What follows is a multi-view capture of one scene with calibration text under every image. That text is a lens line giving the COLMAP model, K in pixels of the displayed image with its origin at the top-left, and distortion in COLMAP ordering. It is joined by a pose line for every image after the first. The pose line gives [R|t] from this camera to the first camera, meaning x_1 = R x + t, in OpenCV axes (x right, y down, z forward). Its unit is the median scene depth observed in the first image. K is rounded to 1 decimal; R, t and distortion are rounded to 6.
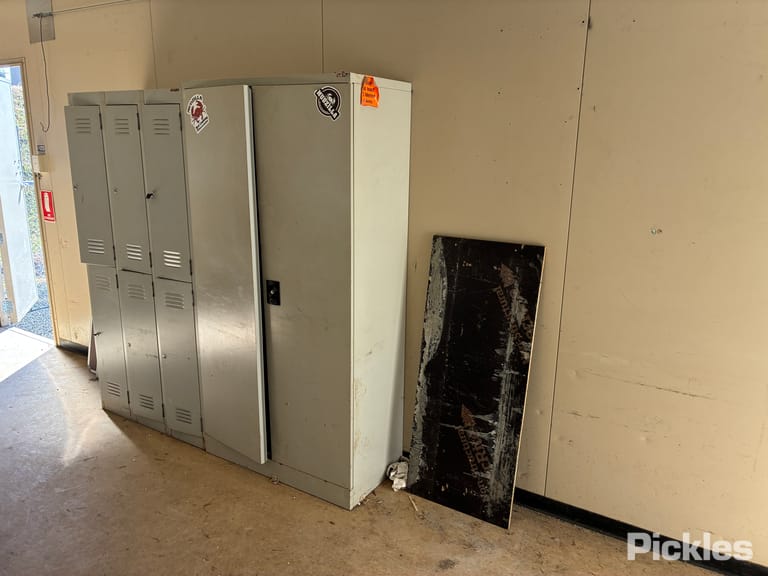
lens RADIAL K [[583.5, 0, 388.2], [0, 583.5, 286.1], [0, 0, 1]] dist [0.053781, -0.071129]
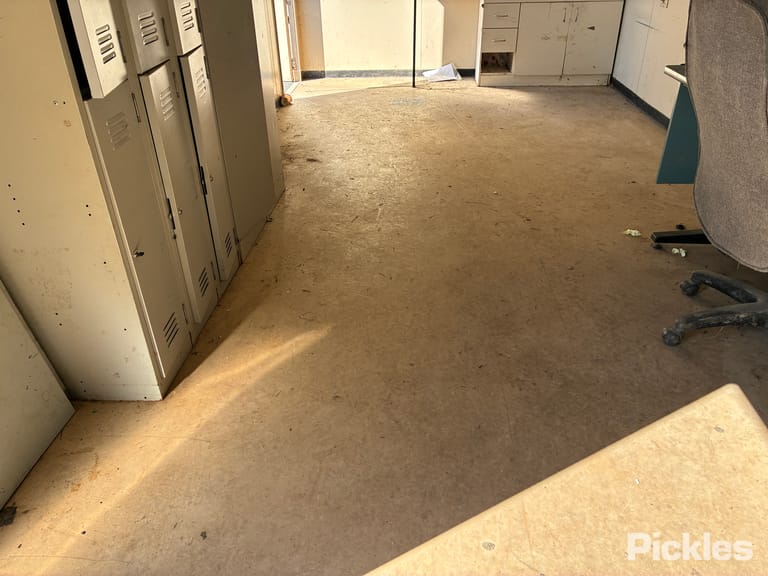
lens RADIAL K [[583.5, 0, 379.9], [0, 583.5, 293.7], [0, 0, 1]] dist [0.053781, -0.071129]
pose [[-0.465006, -0.464852, 0.753447, -1.008662], [0.221155, 0.763082, 0.607287, -0.147163], [-0.857240, 0.449021, -0.252033, 1.012874]]
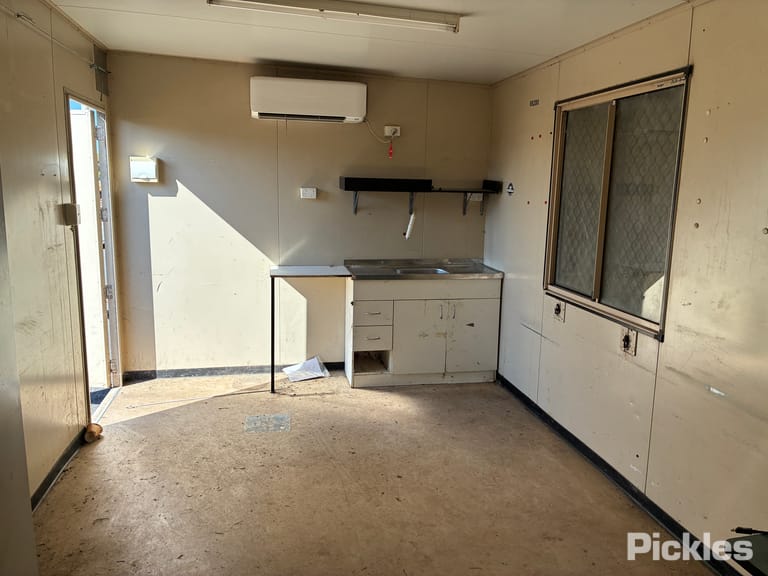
lens RADIAL K [[583.5, 0, 385.0], [0, 583.5, 282.7], [0, 0, 1]] dist [0.053781, -0.071129]
pose [[-0.680193, -0.155625, 0.716323, -0.600929], [0.141640, 0.930885, 0.336736, -0.210154], [-0.719219, 0.330505, -0.611139, 0.787866]]
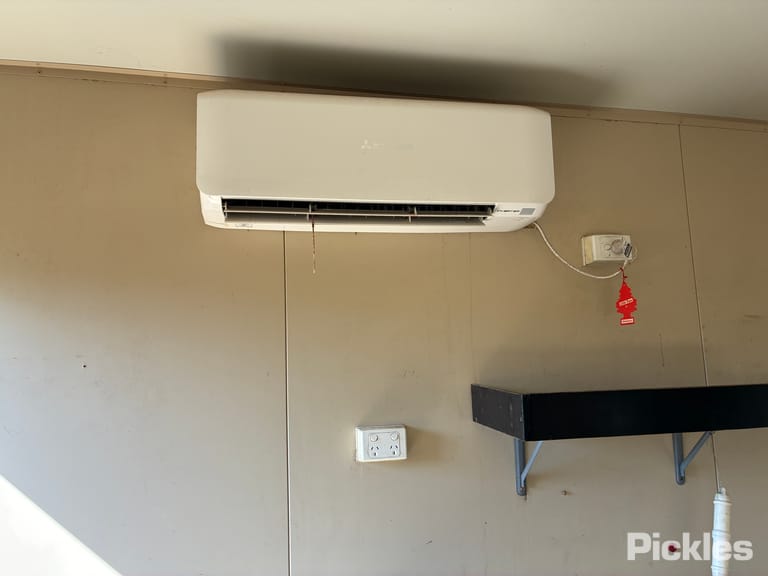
lens RADIAL K [[583.5, 0, 383.4], [0, 583.5, 291.7], [0, 0, 1]] dist [0.053781, -0.071129]
pose [[-0.676543, 0.092612, 0.730557, 0.247506], [0.197494, 0.978536, 0.058844, -0.100558], [-0.709427, 0.184091, -0.680312, 0.259235]]
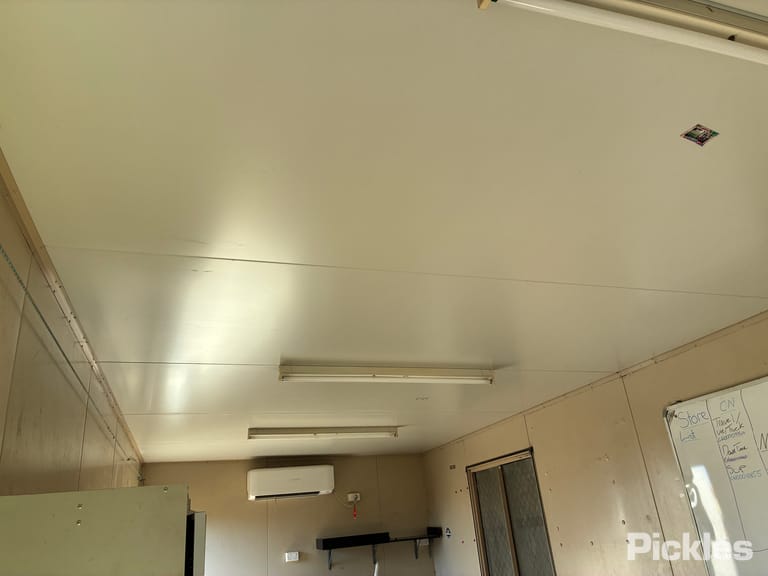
lens RADIAL K [[583.5, 0, 390.6], [0, 583.5, 284.2], [0, 0, 1]] dist [0.053781, -0.071129]
pose [[-0.752950, 0.303434, 0.583947, -0.951373], [0.234768, 0.952821, -0.192396, -0.337114], [-0.614777, -0.007772, -0.788663, 1.223846]]
